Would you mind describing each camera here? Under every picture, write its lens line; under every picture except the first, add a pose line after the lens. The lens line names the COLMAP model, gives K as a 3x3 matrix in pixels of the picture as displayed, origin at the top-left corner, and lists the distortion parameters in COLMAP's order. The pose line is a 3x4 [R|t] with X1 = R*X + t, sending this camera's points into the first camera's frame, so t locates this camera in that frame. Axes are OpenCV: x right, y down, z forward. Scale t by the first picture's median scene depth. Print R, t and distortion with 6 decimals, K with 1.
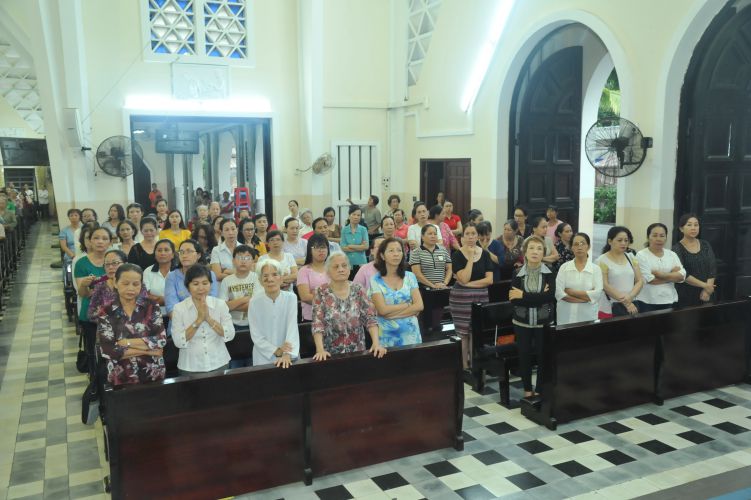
lens RADIAL K [[635.6, 0, 375.8], [0, 635.6, 264.7], [0, 0, 1]] dist [0.001760, 0.002209]
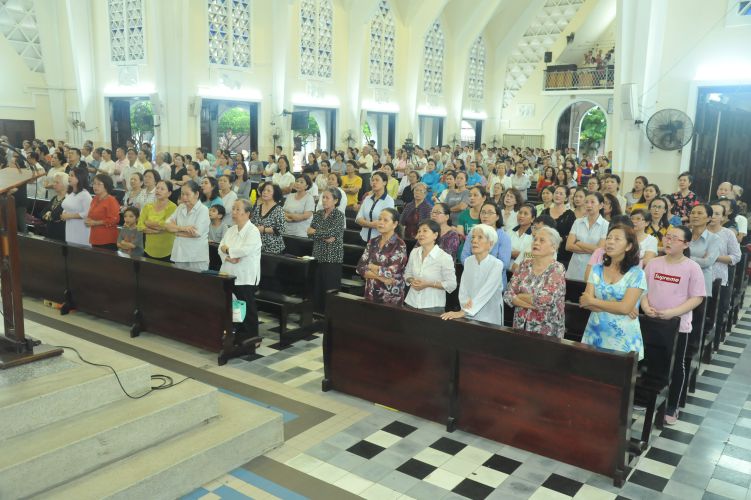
lens RADIAL K [[643.2, 0, 375.5], [0, 643.2, 250.0], [0, 0, 1]] dist [-0.000729, 0.009267]
pose [[0.451707, 0.162000, -0.877335, 0.706289], [-0.146205, 0.983523, 0.106333, -0.055982], [0.880105, 0.080239, 0.467949, 0.321972]]
